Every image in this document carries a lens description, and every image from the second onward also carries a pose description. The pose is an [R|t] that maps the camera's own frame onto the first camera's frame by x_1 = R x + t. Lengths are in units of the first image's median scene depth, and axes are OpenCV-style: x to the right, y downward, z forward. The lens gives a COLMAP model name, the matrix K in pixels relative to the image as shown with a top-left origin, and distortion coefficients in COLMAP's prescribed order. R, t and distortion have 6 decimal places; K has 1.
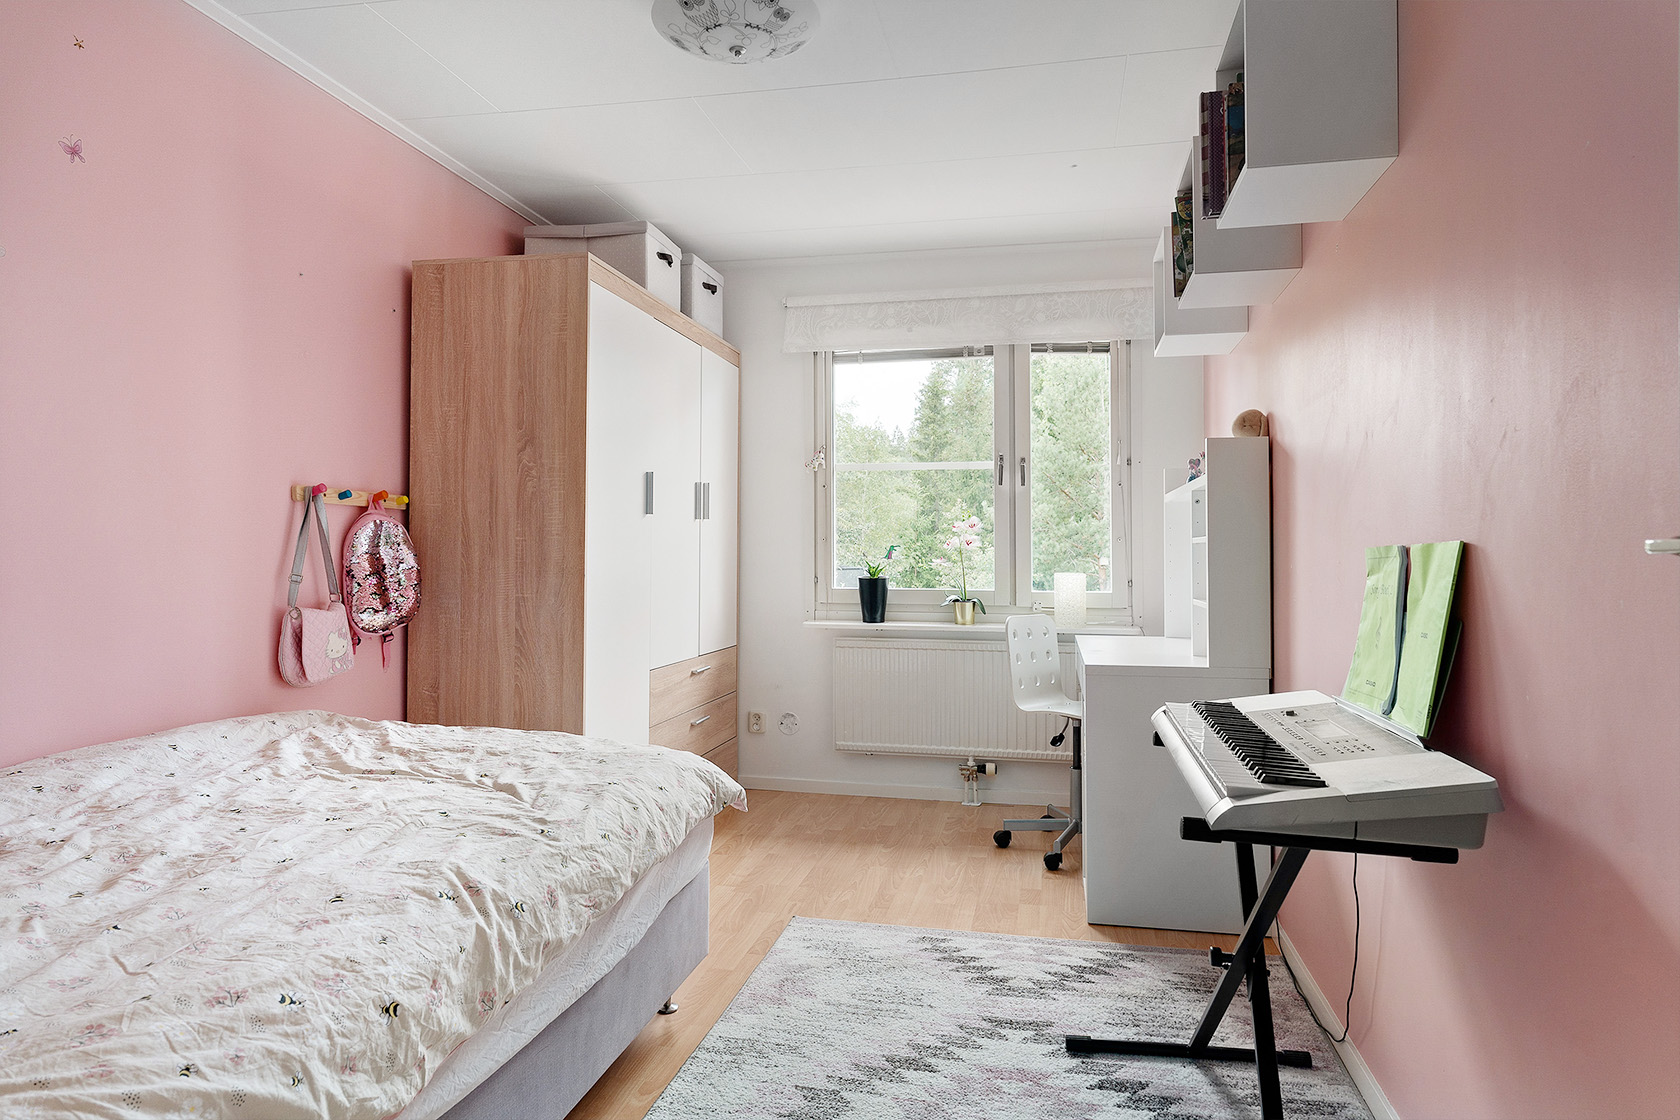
lens RADIAL K [[988.2, 0, 835.1], [0, 988.2, 535.6], [0, 0, 1]] dist [0.000253, 0.000188]
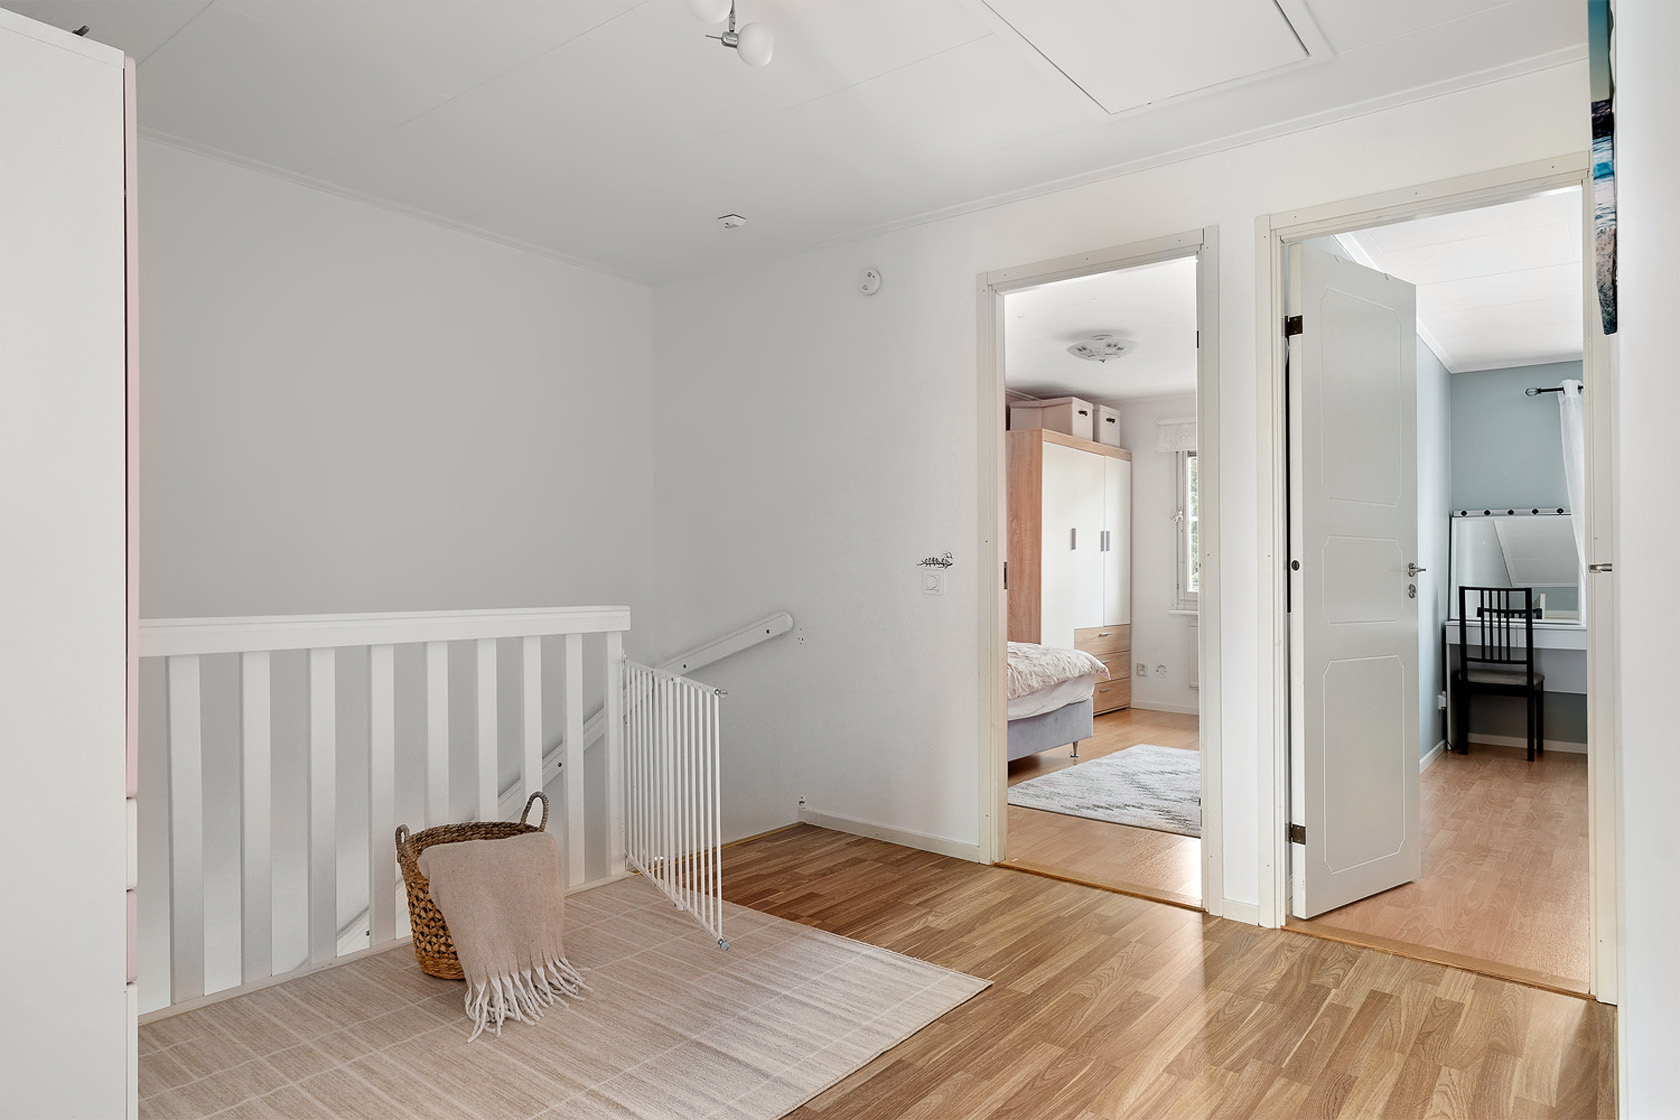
lens RADIAL K [[988.2, 0, 835.1], [0, 988.2, 535.6], [0, 0, 1]] dist [0.000253, 0.000188]
pose [[0.897422, -0.009439, -0.441072, 0.233020], [0.001177, 0.999819, -0.019001, -0.011579], [0.441171, 0.016533, 0.897271, -0.896594]]
